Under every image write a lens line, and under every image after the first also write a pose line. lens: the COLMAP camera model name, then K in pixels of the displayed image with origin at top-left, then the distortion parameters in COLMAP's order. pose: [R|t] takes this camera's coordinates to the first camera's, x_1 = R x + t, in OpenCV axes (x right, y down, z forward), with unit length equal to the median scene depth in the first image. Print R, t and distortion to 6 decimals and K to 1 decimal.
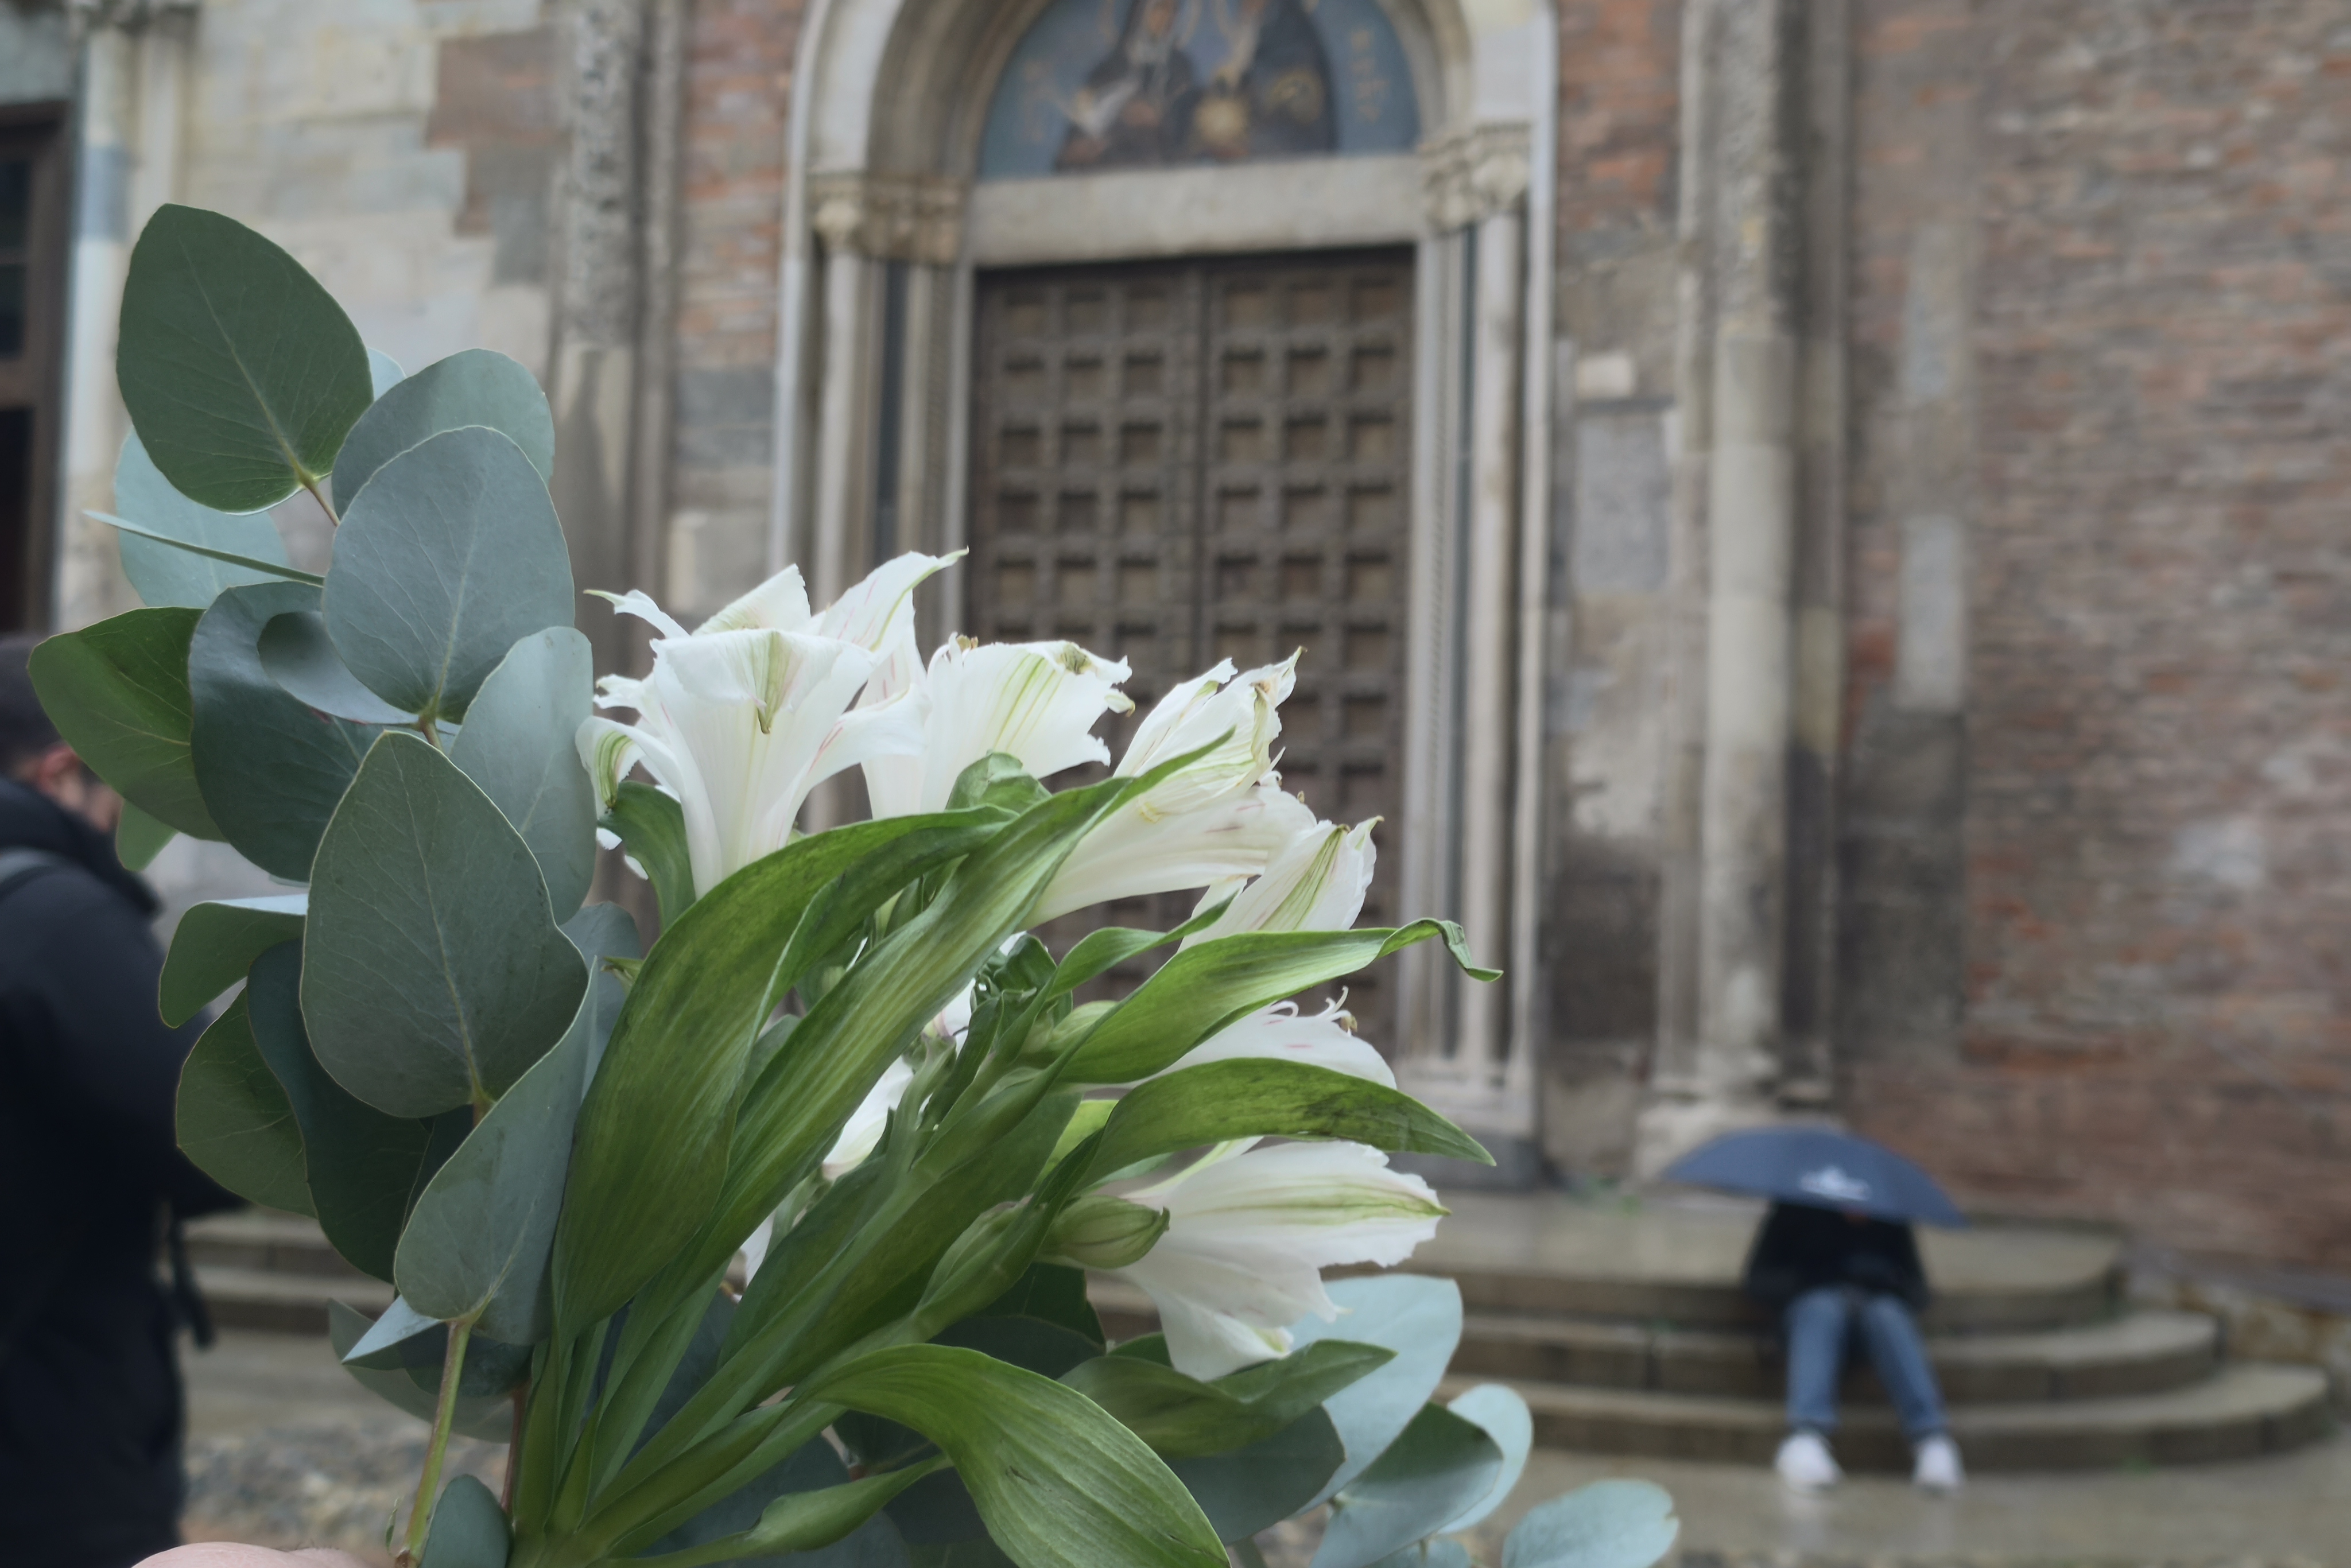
lens RADIAL K [[2945.3, 0, 1175.5], [0, 2945.3, 784.0], [0, 0, 1]] dist [-0.120576, 0.488275]
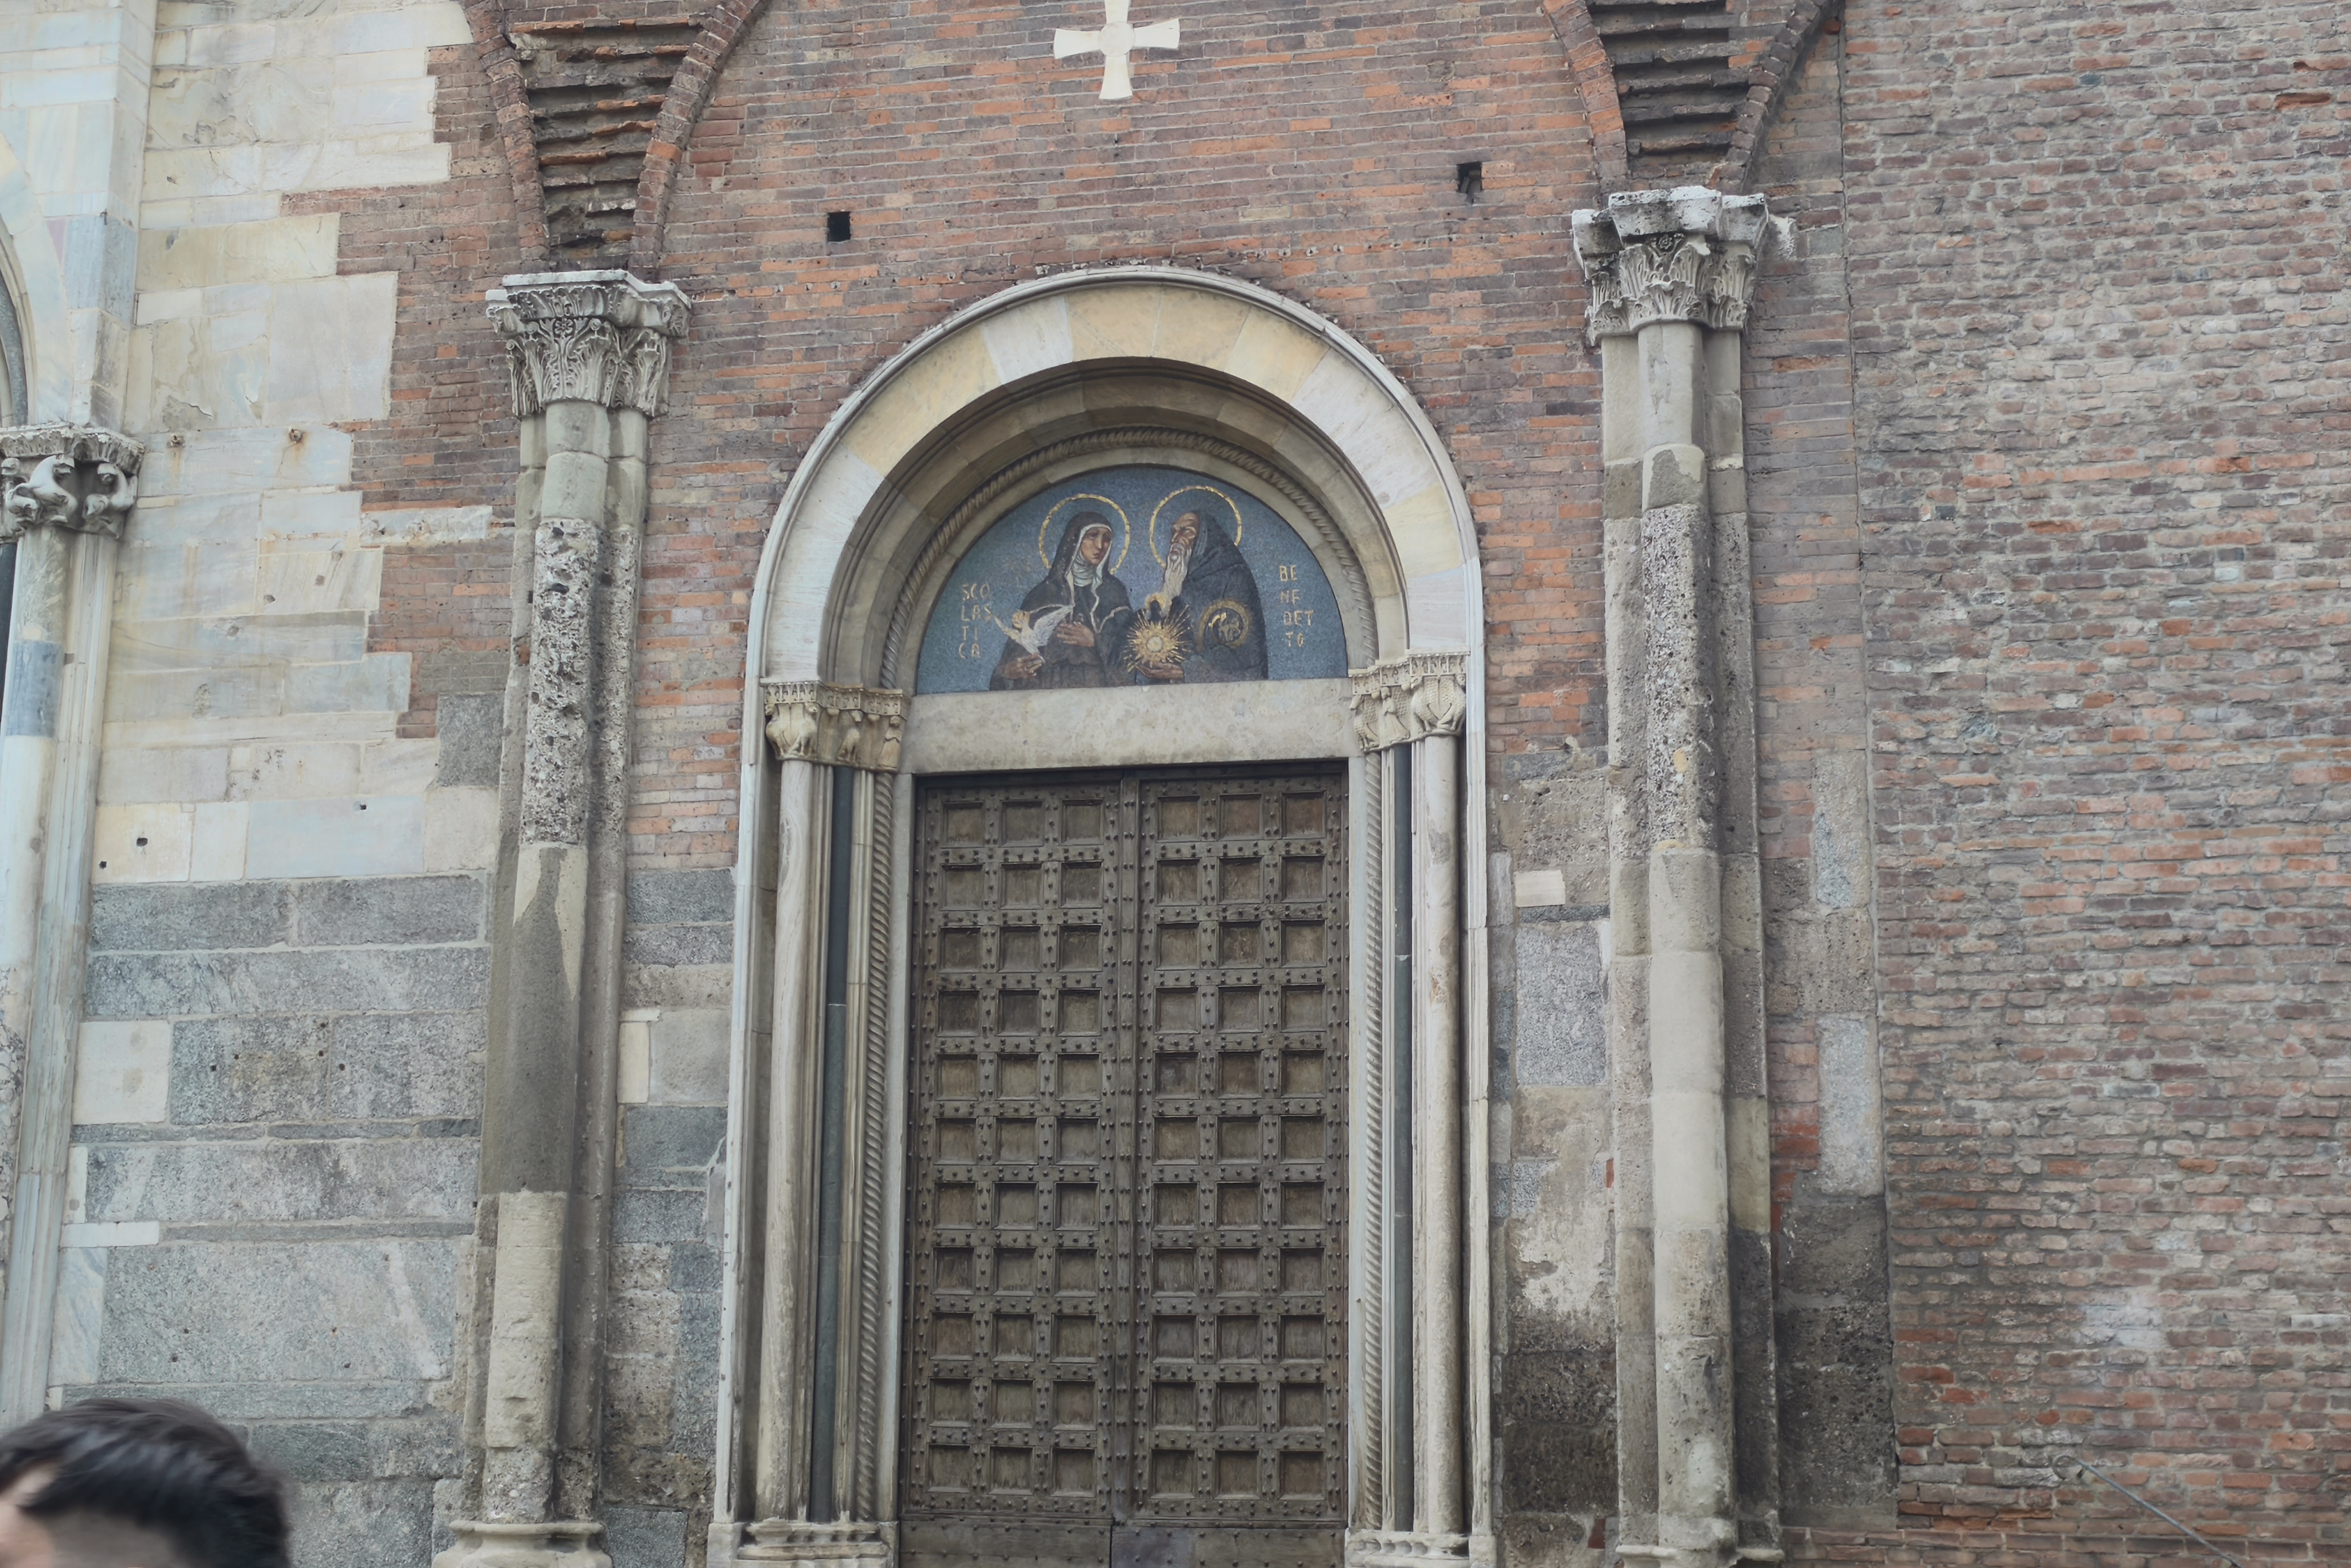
lens RADIAL K [[2945.3, 0, 1175.5], [0, 2945.3, 784.0], [0, 0, 1]] dist [-0.120576, 0.488275]
pose [[0.988825, 0.010104, 0.148740, -0.147254], [0.012451, 0.988617, -0.149935, -0.014690], [-0.148562, 0.150111, 0.977444, -0.052656]]
